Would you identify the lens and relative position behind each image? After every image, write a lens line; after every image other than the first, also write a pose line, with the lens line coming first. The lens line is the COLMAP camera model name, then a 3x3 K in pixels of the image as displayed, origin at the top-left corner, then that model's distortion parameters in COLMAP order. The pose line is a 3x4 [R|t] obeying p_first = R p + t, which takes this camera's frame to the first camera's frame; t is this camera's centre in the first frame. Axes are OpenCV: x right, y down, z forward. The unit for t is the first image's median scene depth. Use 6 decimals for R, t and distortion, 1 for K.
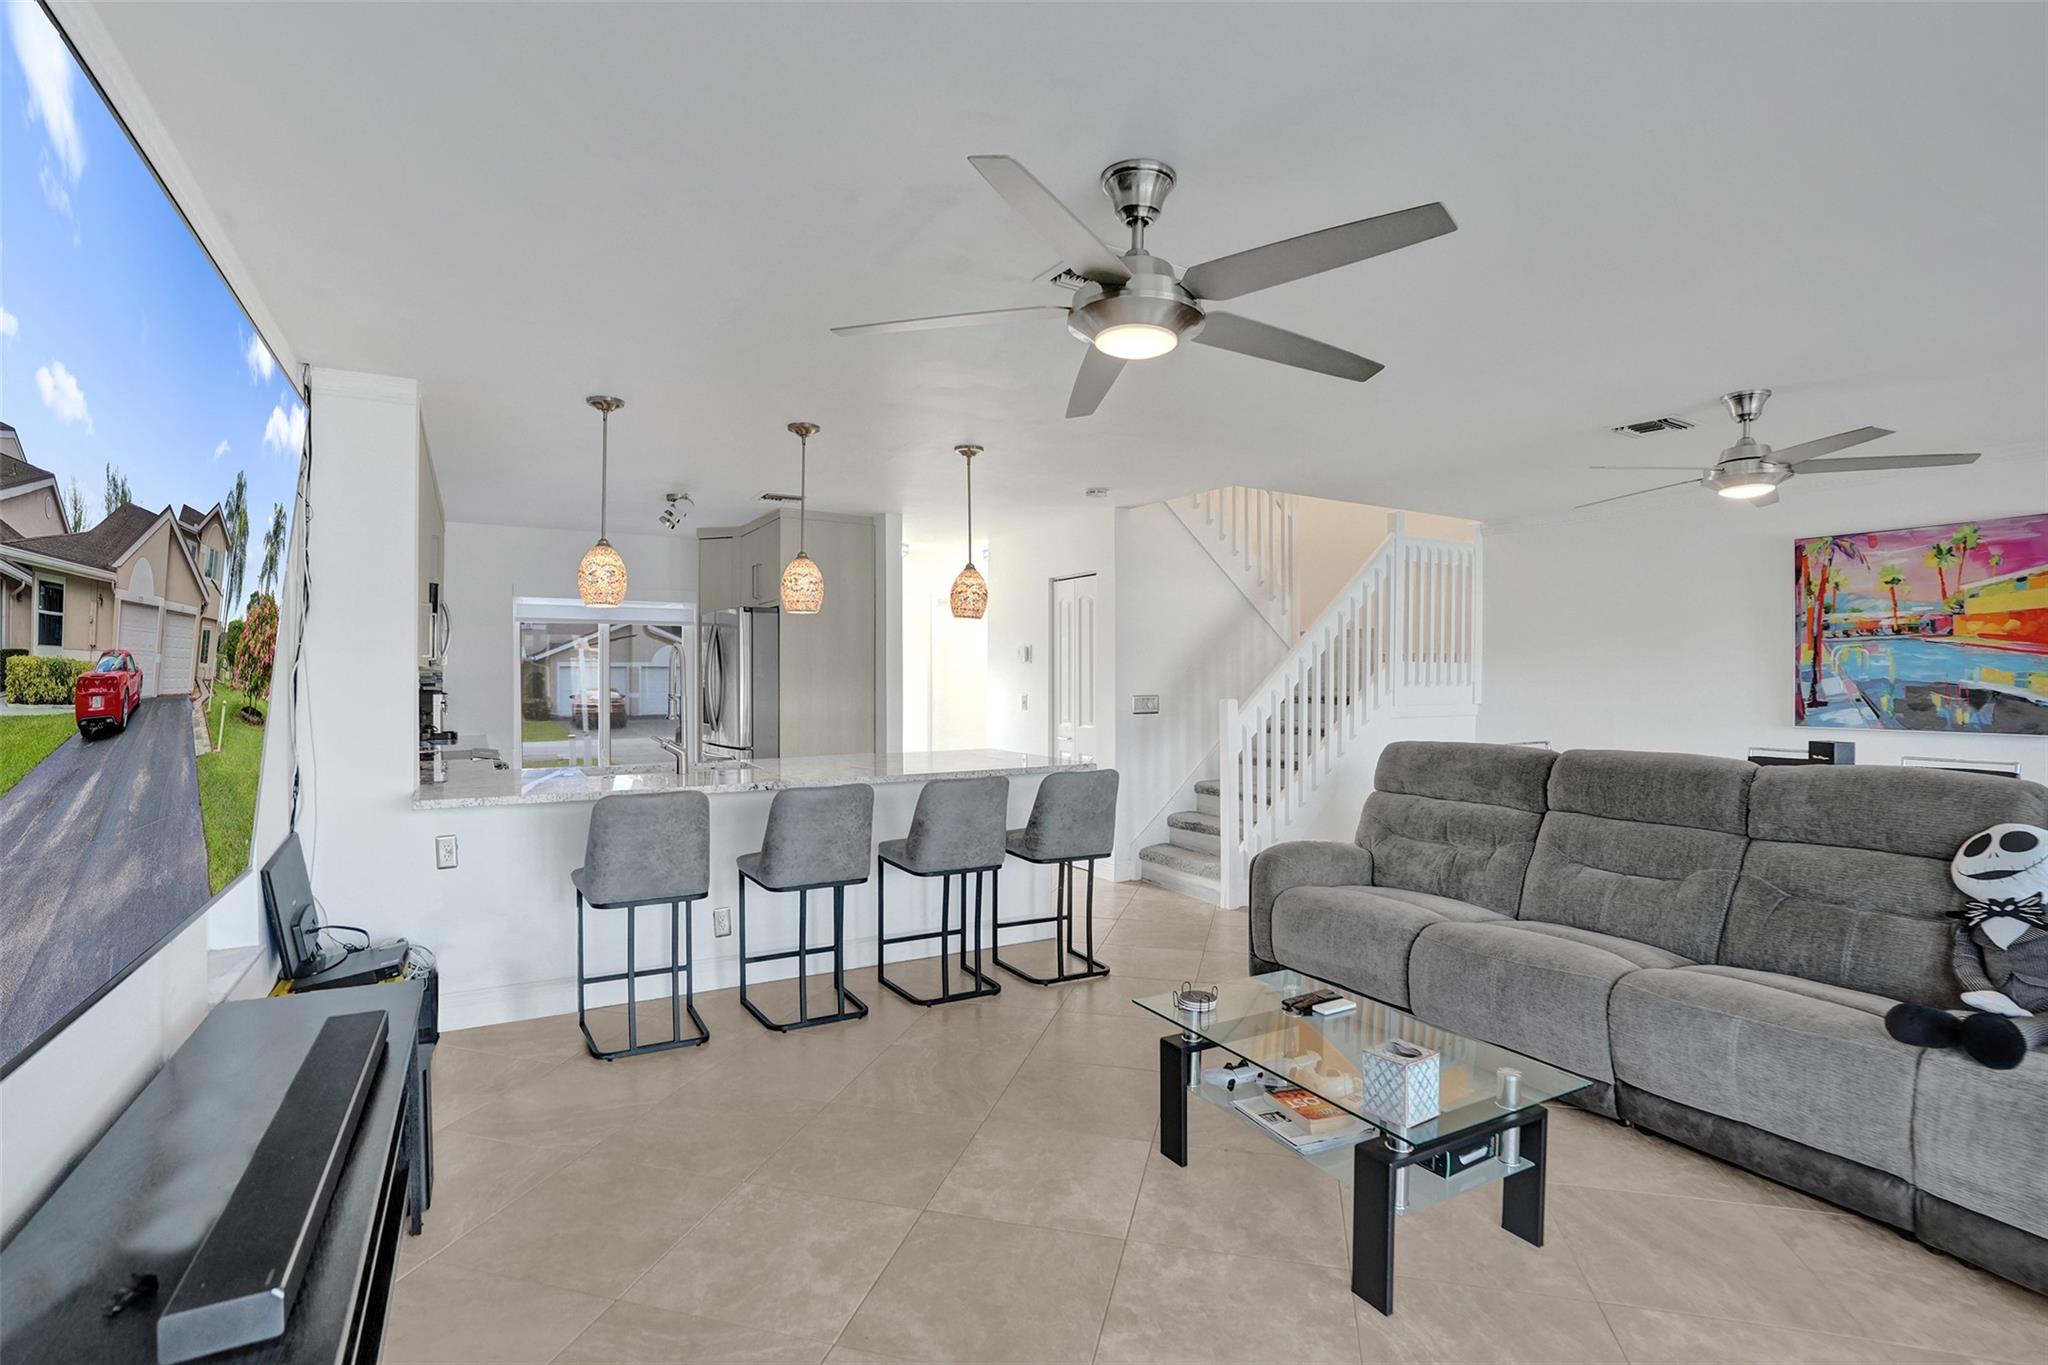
lens RADIAL K [[960.6, 0, 1022.8], [0, 960.6, 686.6], [0, 0, 1]] dist [-0.073728, 0.031282]
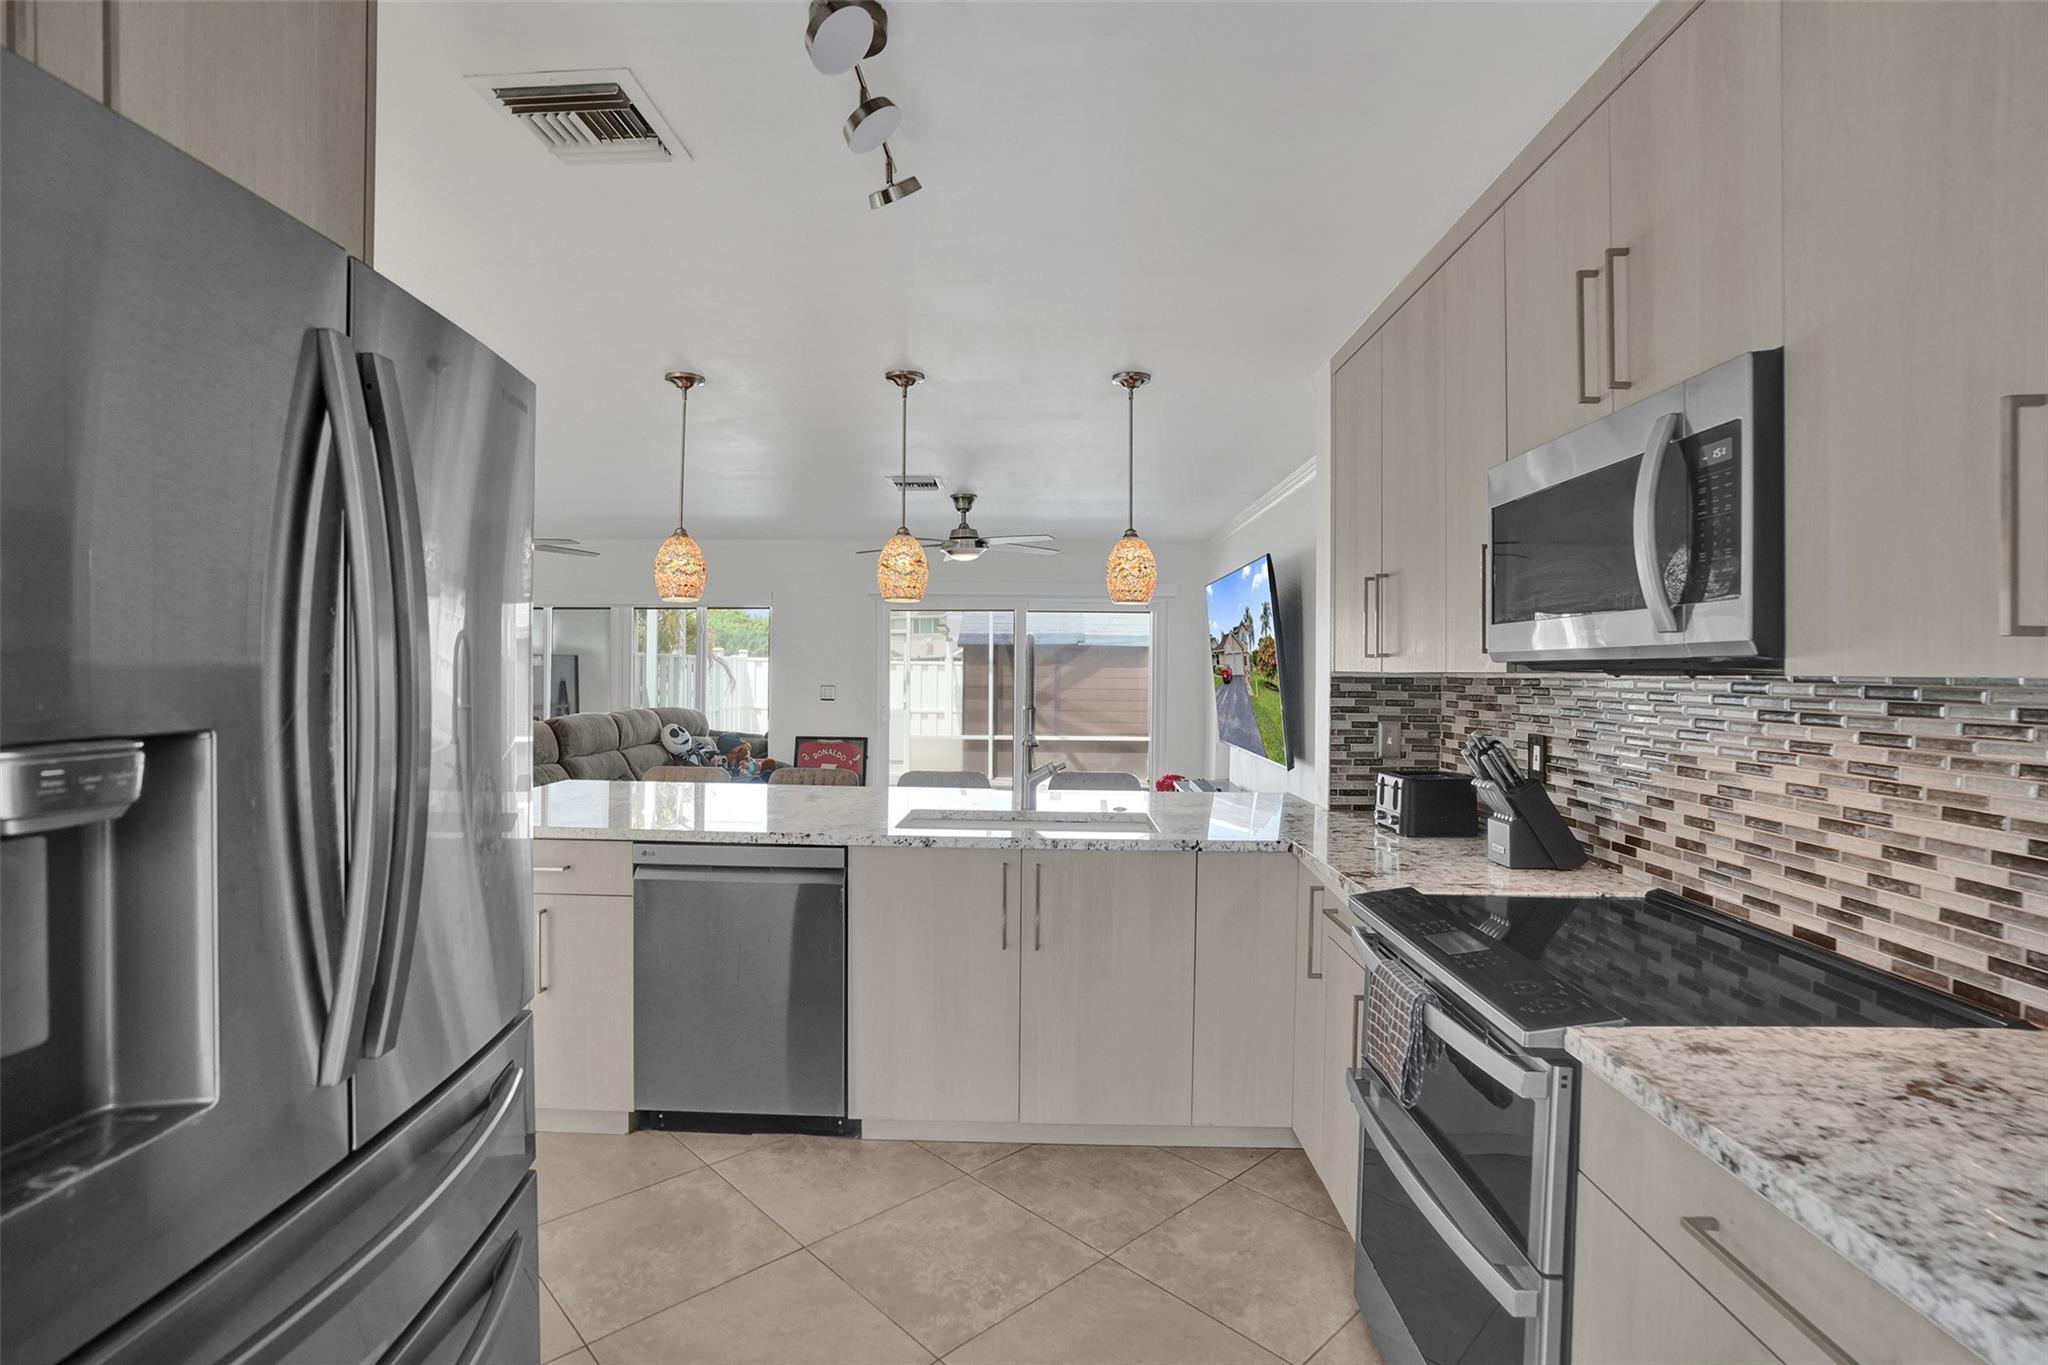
lens RADIAL K [[976.3, 0, 1033.9], [0, 976.3, 672.8], [0, 0, 1]] dist [-0.070733, 0.026175]
pose [[-0.886410, -0.007373, 0.462842, -0.659923], [0.001630, 0.999817, 0.019049, -0.024083], [-0.462898, 0.017640, -0.886236, 1.615469]]
